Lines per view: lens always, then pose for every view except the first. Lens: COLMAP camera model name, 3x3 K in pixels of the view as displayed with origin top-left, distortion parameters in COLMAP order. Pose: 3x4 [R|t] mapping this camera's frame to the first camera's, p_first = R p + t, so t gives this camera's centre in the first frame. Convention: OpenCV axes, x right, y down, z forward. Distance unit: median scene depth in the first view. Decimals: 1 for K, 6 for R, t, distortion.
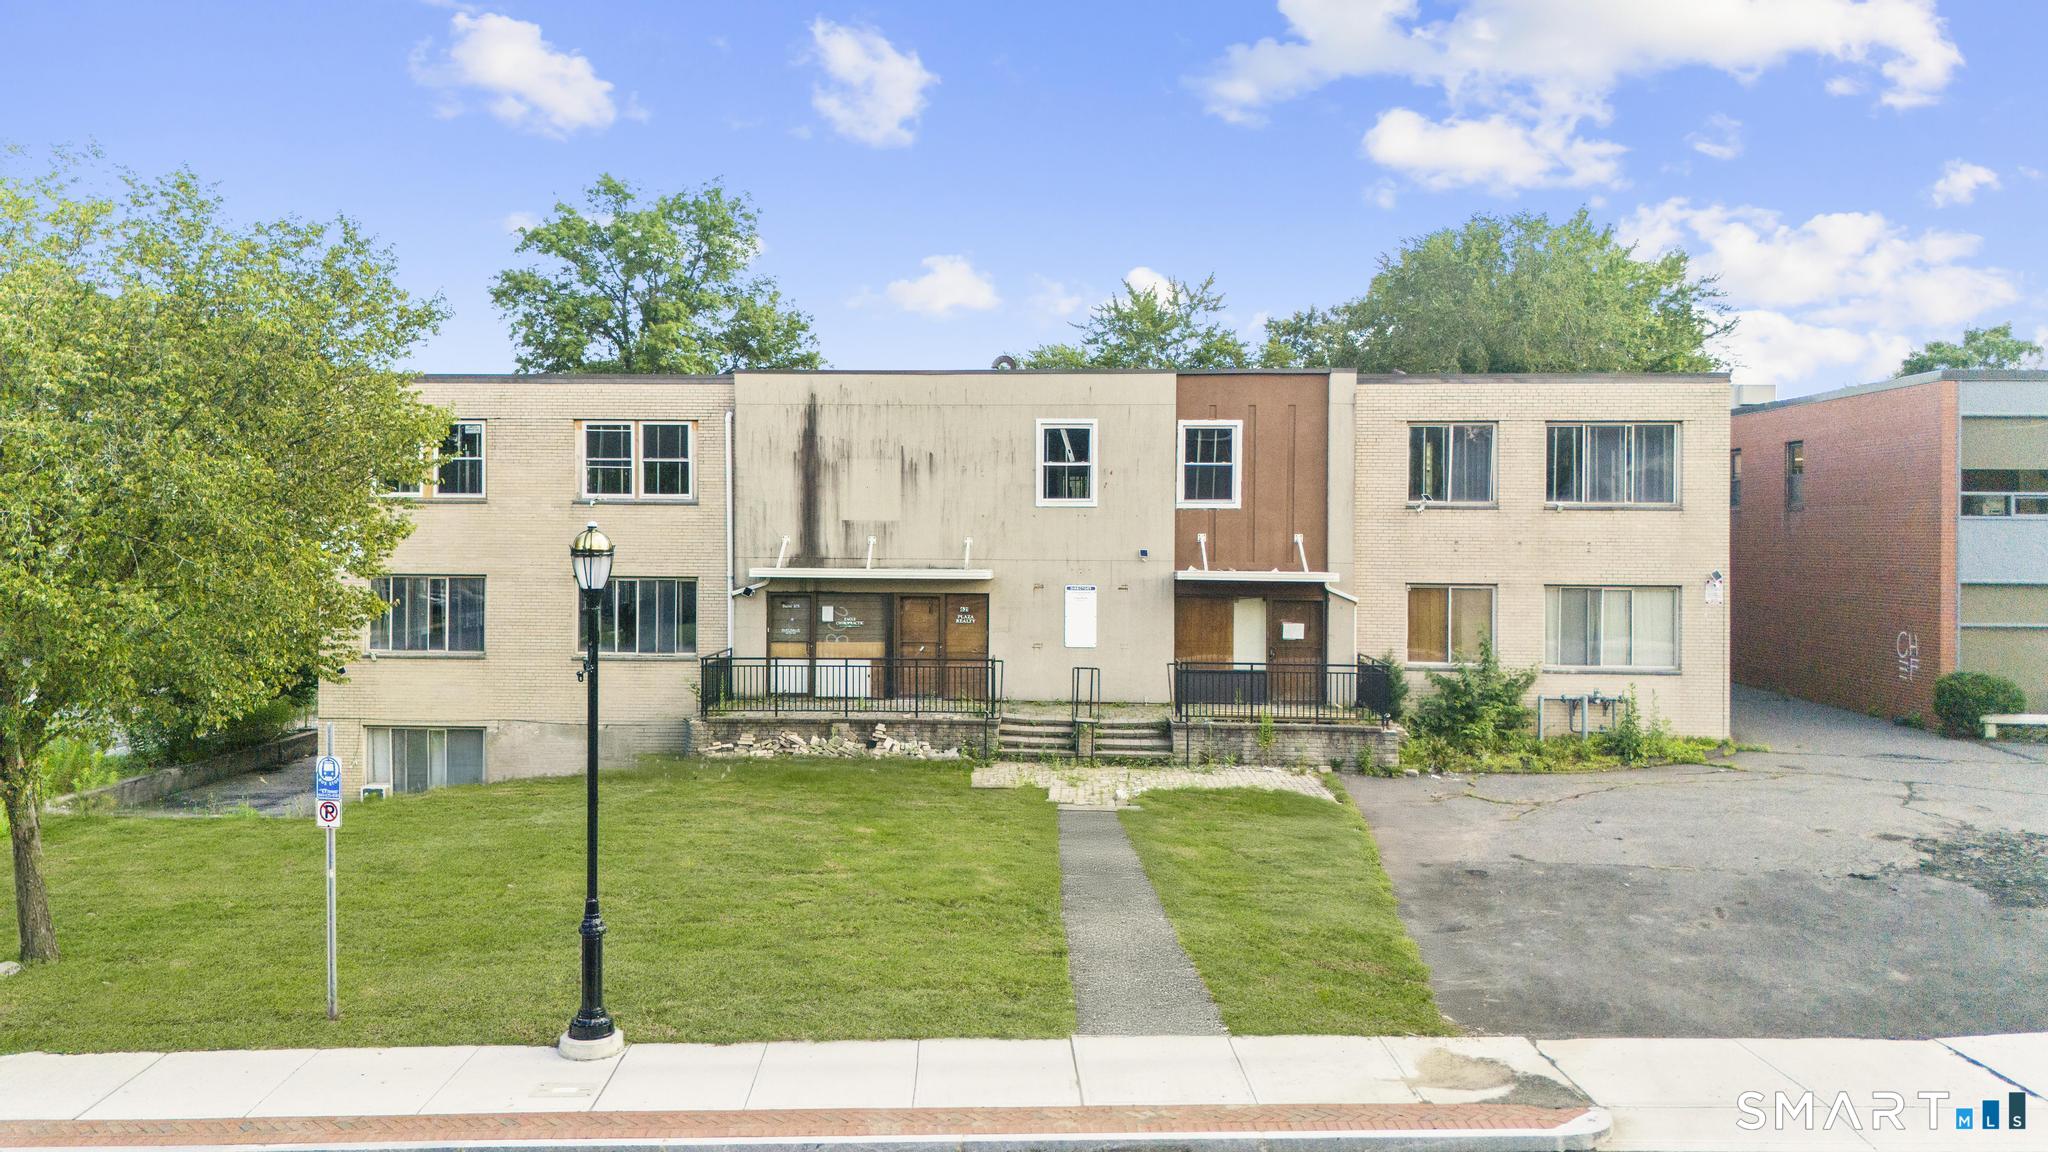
lens RADIAL K [[1555.9, 0, 959.5], [0, 1555.9, 540.1], [0, 0, 1]] dist [0.108049, -0.124883]
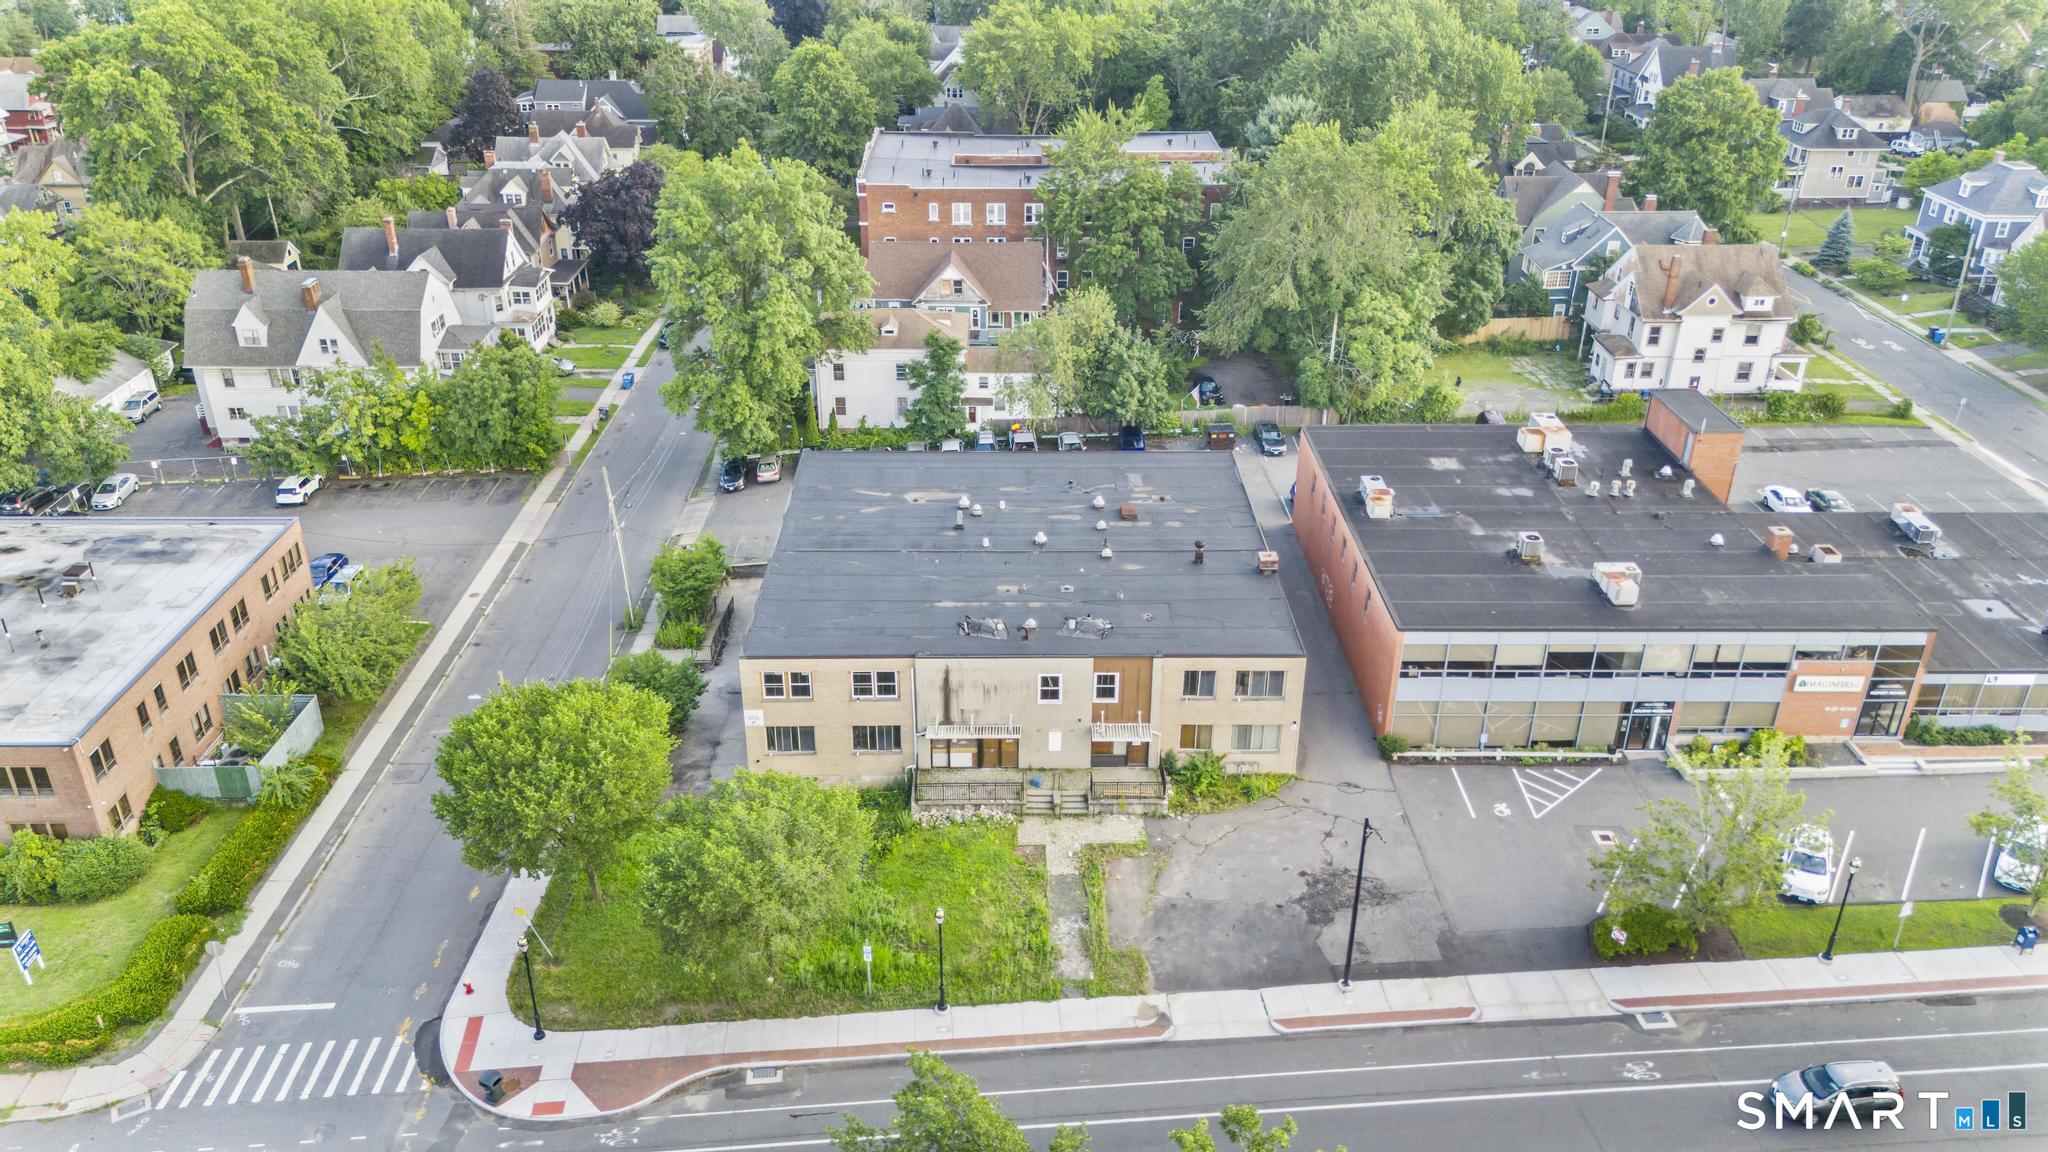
lens RADIAL K [[1511.5, 0, 1024.0], [0, 1511.5, 576.0], [0, 0, 1]] dist [0.092666, -0.120822]
pose [[0.996988, -0.036488, 0.068431, -0.132372], [0.001626, 0.892037, 0.451959, -1.310401], [-0.077534, -0.450487, 0.889410, -1.078914]]
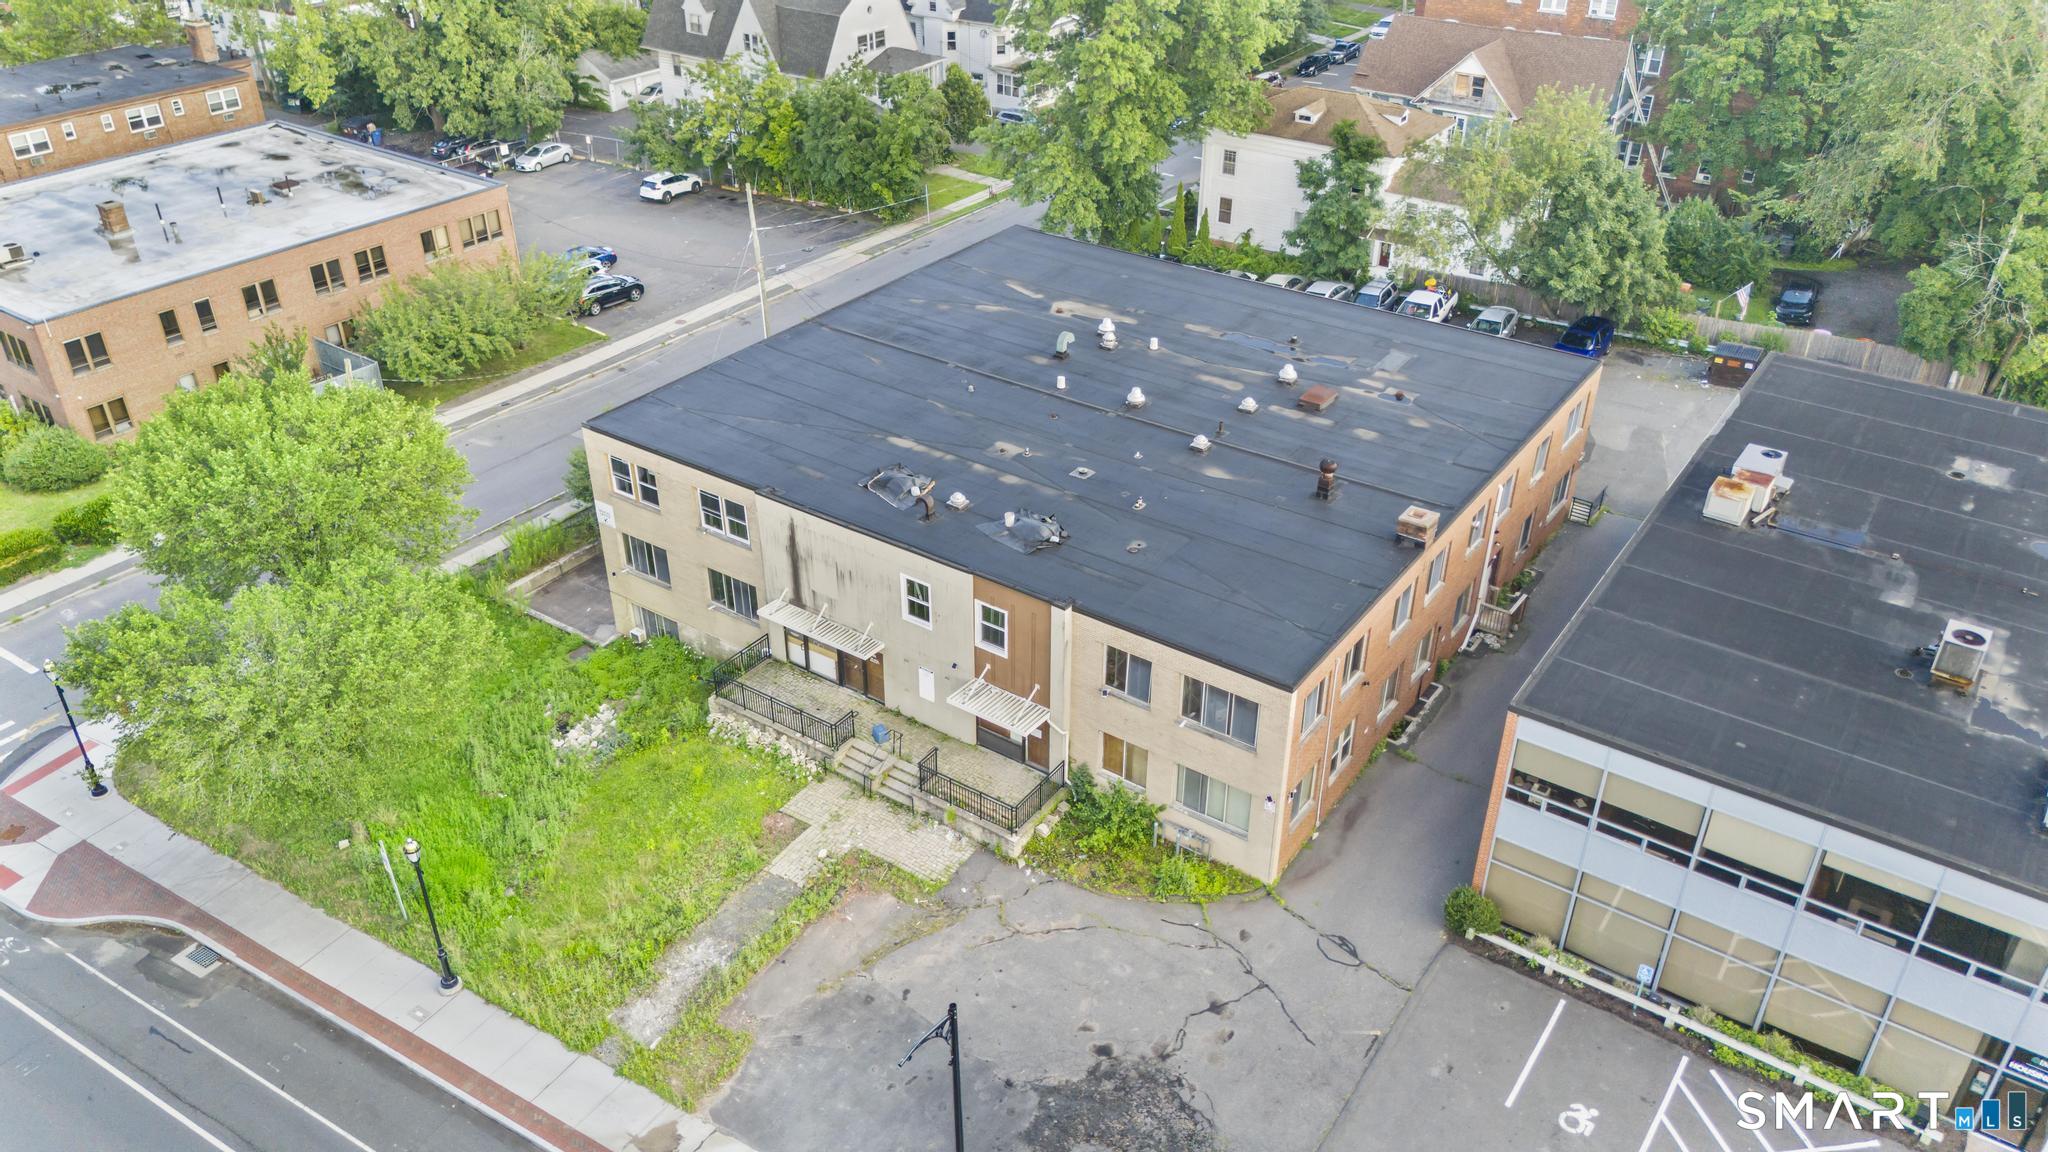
lens RADIAL K [[1511.5, 0, 1024.0], [0, 1511.5, 576.0], [0, 0, 1]] dist [0.092666, -0.120822]
pose [[0.854392, 0.268564, -0.444845, 0.837345], [0.001764, 0.854579, 0.519318, -0.868275], [0.519626, -0.444486, 0.729672, -0.052689]]
